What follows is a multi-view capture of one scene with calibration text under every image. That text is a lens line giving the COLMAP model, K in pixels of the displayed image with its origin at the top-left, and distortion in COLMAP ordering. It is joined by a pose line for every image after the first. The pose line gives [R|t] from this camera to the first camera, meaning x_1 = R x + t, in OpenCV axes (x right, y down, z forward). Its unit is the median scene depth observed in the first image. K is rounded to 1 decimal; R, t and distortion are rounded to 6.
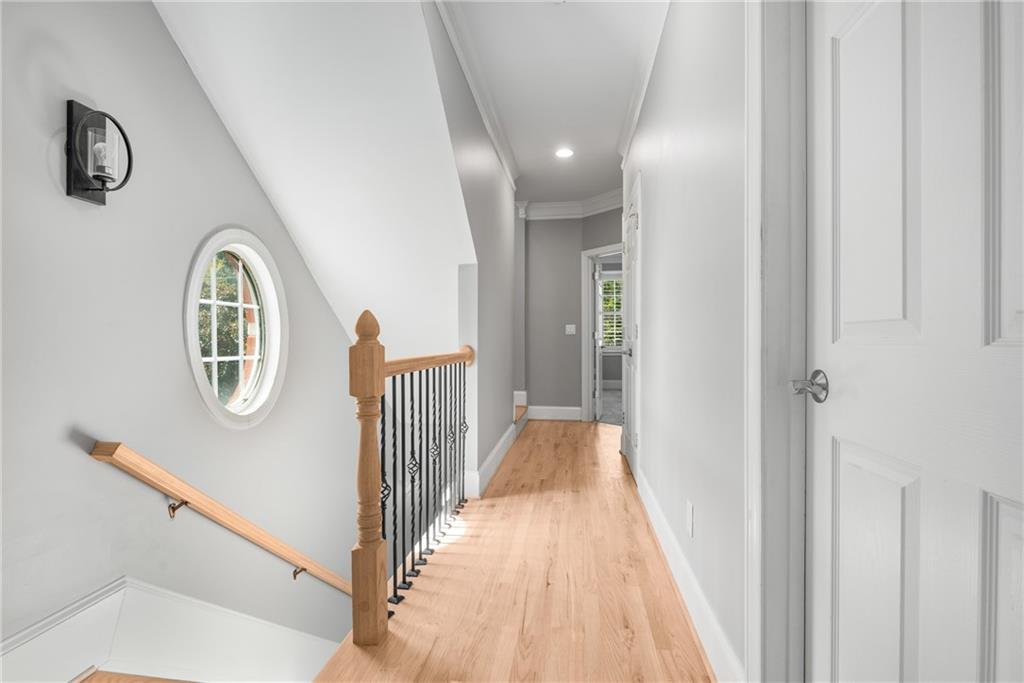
lens RADIAL K [[472.5, 0, 509.2], [0, 472.5, 337.2], [0, 0, 1]] dist [0.001548, 0.000255]
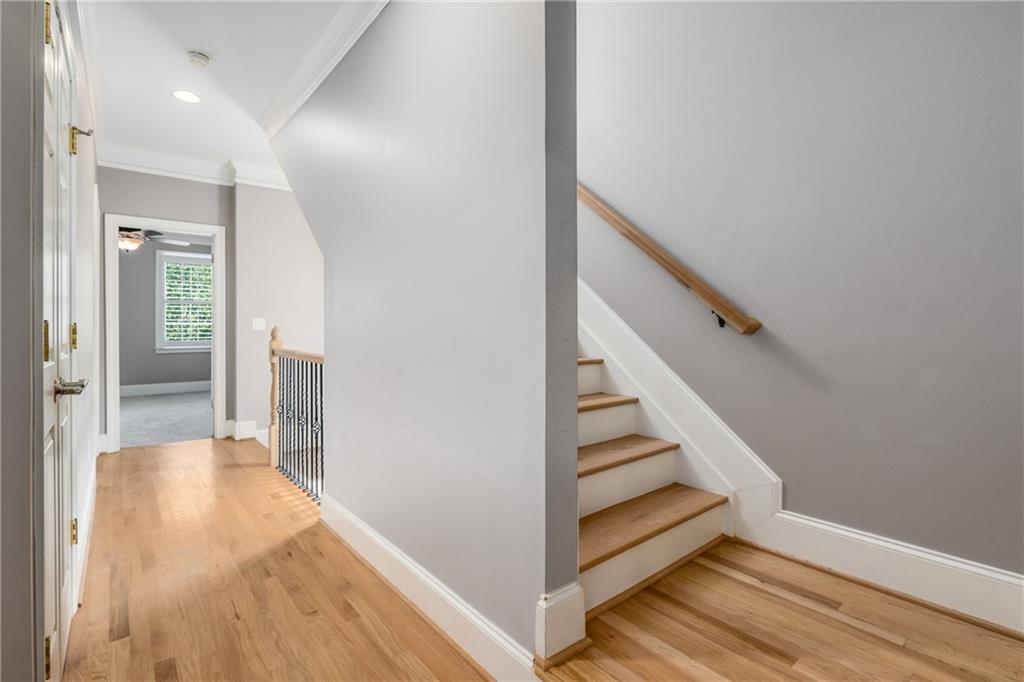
lens RADIAL K [[472.5, 0, 509.2], [0, 472.5, 336.7], [0, 0, 1]] dist [0.001548, 0.000255]
pose [[-0.682075, 0.003727, -0.731273, 0.335656], [-0.005270, 0.999936, 0.010012, -0.028542], [0.731264, 0.010683, -0.682011, 1.780759]]
